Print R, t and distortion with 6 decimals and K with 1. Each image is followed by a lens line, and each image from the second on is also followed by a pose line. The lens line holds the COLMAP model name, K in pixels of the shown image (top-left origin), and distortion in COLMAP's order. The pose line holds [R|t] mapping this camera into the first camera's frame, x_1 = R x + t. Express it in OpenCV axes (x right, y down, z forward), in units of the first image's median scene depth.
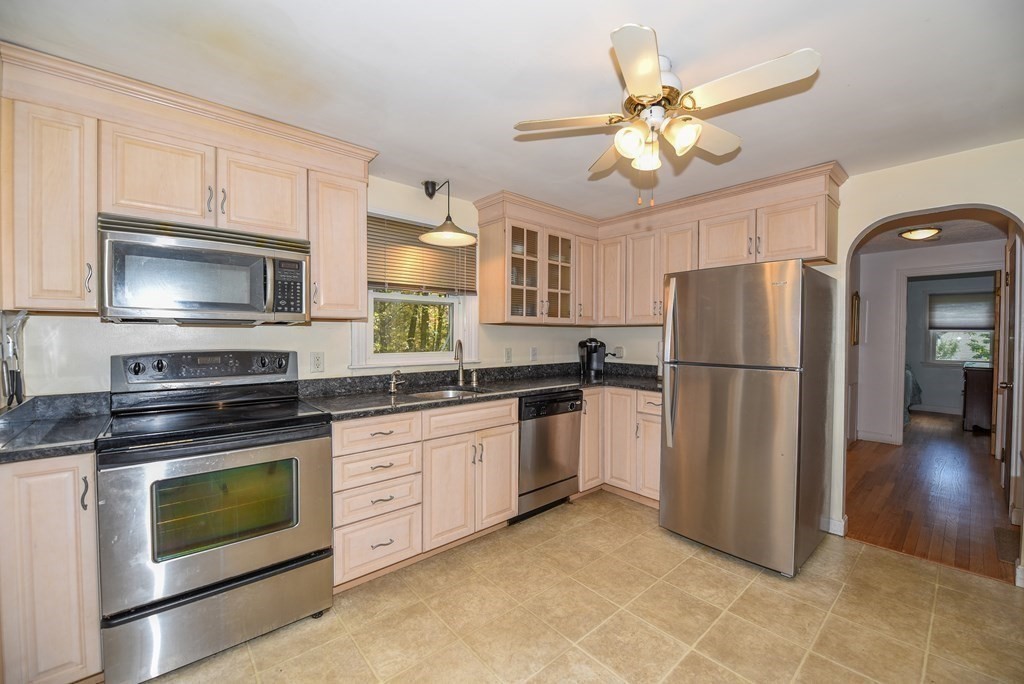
lens RADIAL K [[411.8, 0, 511.7], [0, 411.8, 341.5], [0, 0, 1]] dist [-0.012845, -0.000142]
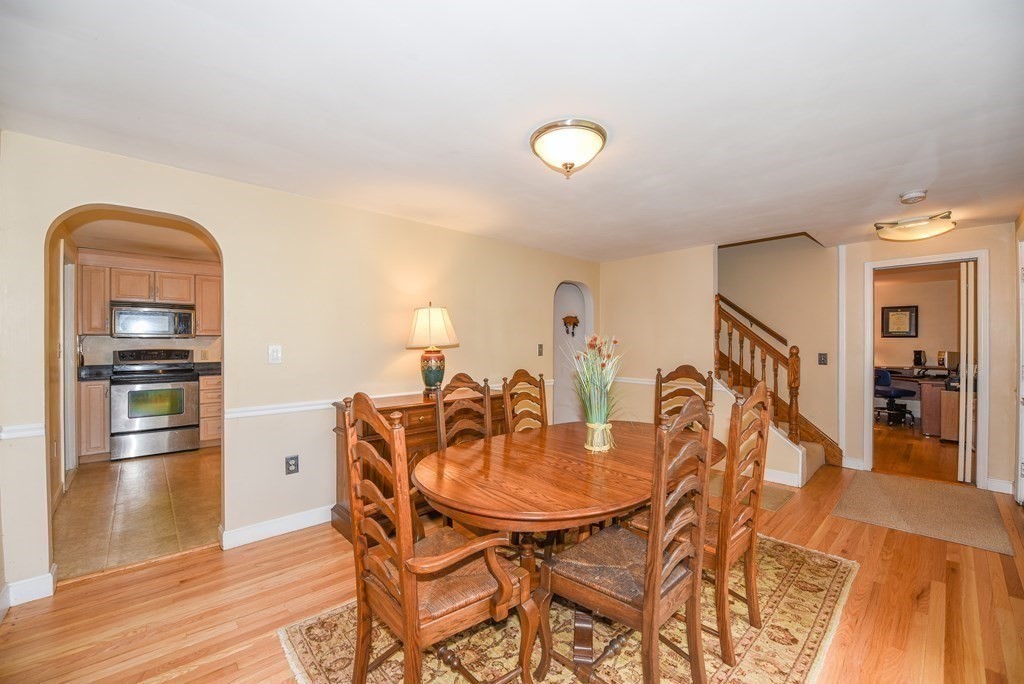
lens RADIAL K [[411.8, 0, 515.5], [0, 411.8, 344.6], [0, 0, 1]] dist [-0.012845, -0.000142]
pose [[0.999767, -0.004495, 0.021107, 1.489320], [0.004905, 0.999799, -0.019430, 0.056263], [-0.021015, 0.019529, 0.999588, -1.607753]]
